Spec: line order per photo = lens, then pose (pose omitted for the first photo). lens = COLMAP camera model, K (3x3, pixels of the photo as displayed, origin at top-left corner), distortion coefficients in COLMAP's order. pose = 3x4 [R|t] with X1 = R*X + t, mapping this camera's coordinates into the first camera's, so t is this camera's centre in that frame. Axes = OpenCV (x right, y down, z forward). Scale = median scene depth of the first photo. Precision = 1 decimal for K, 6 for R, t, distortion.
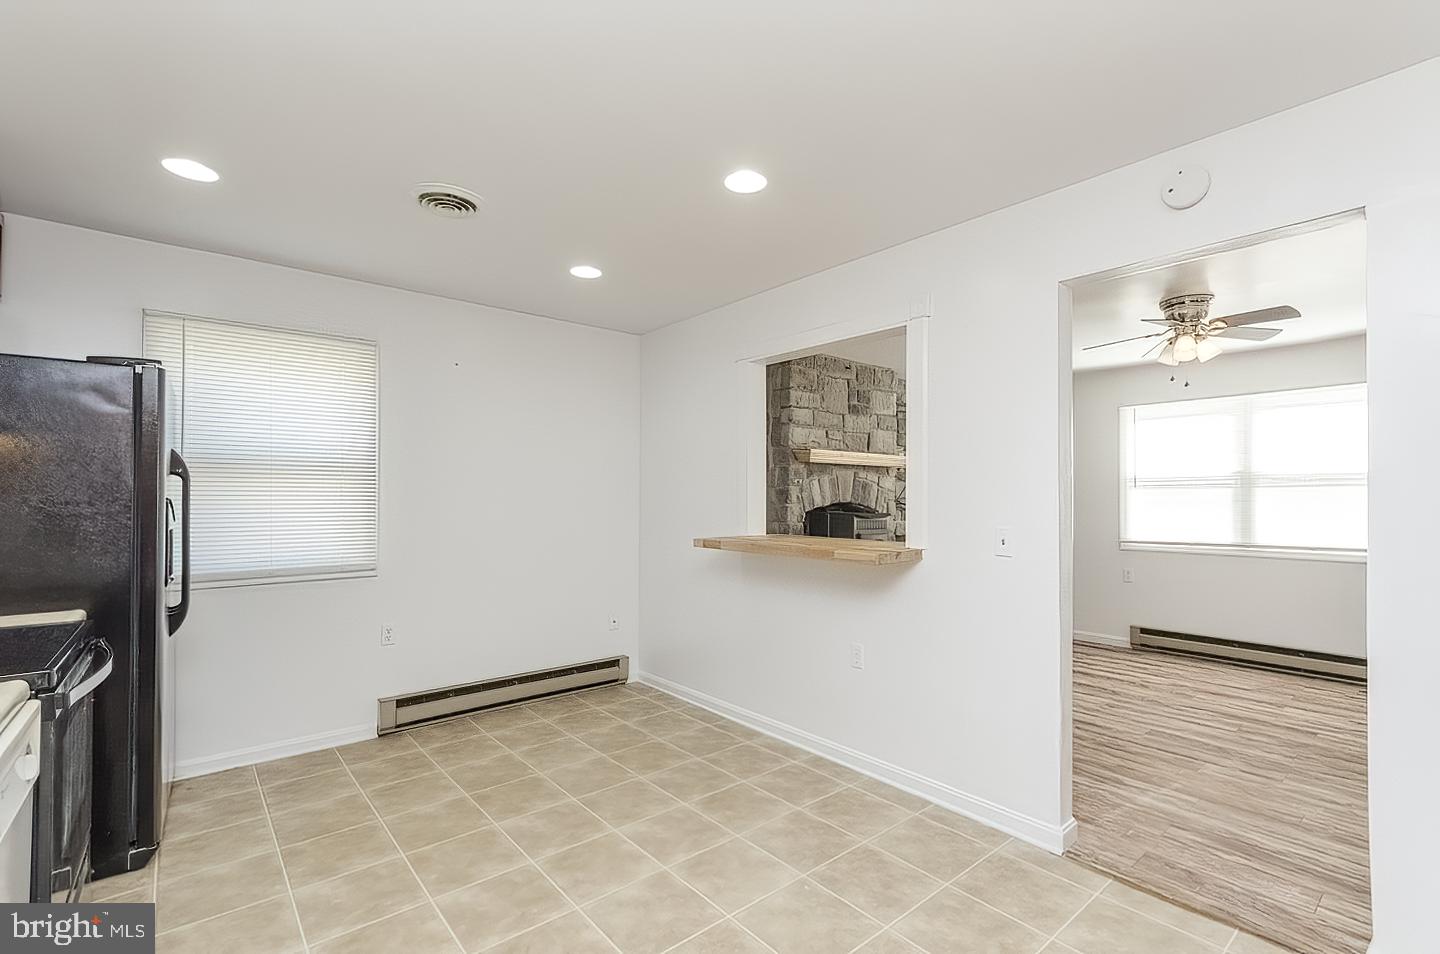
lens RADIAL K [[629.7, 0, 748.9], [0, 629.7, 504.4], [0, 0, 1]] dist [0.007717, 0.000939]
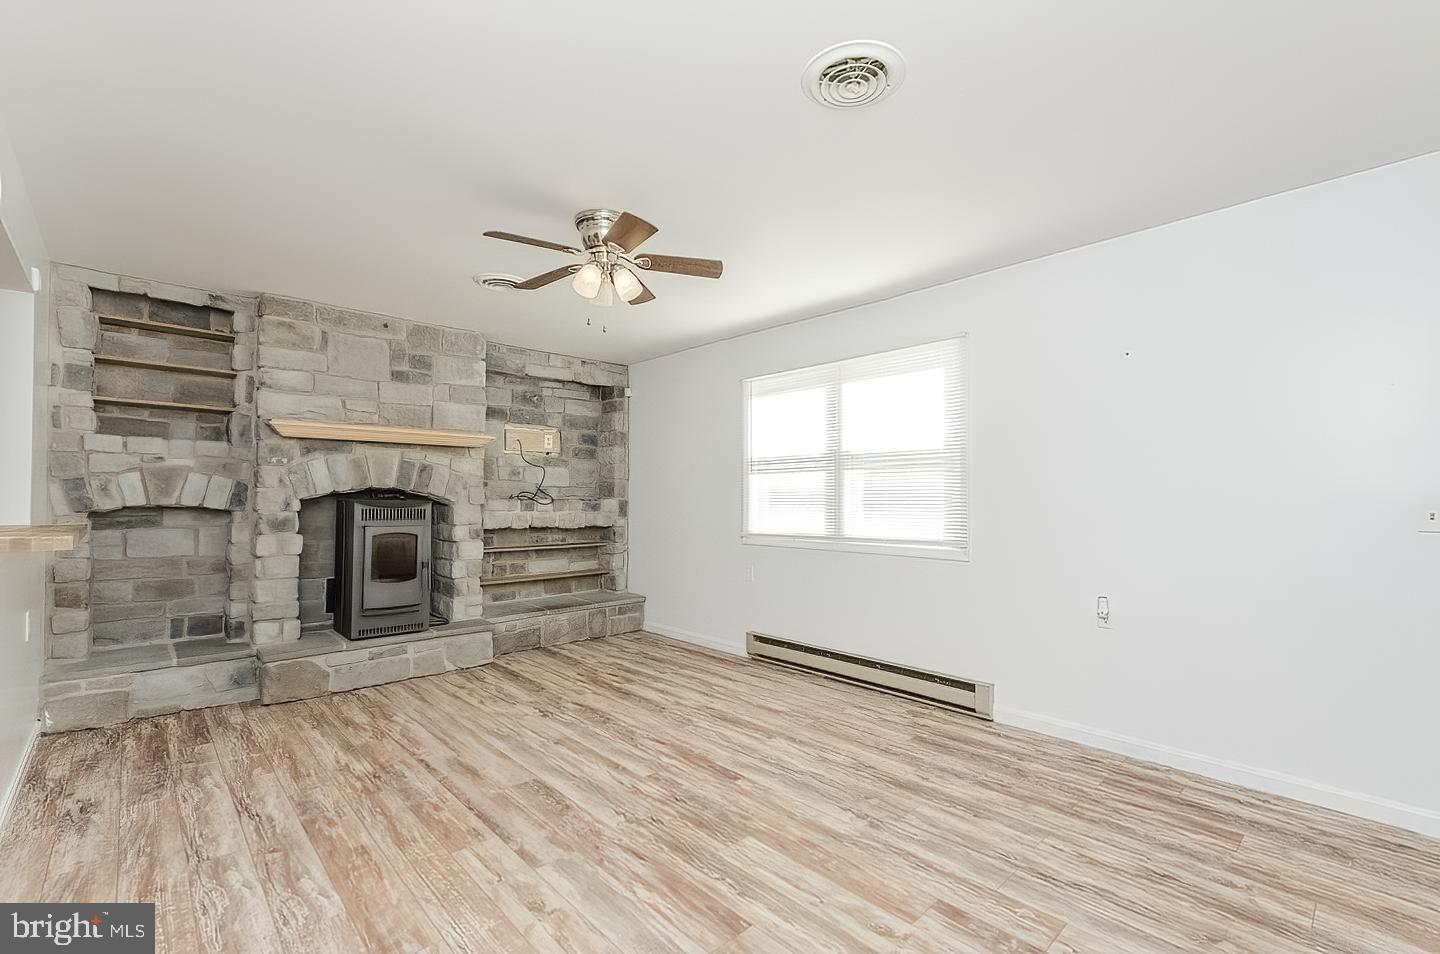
lens RADIAL K [[629.7, 0, 735.3], [0, 629.7, 491.0], [0, 0, 1]] dist [0.007717, 0.000939]
pose [[0.998096, 0.000371, 0.061673, 0.587674], [0.000554, 0.999888, -0.014971, 0.013824], [-0.061672, 0.014976, 0.997984, 0.155229]]
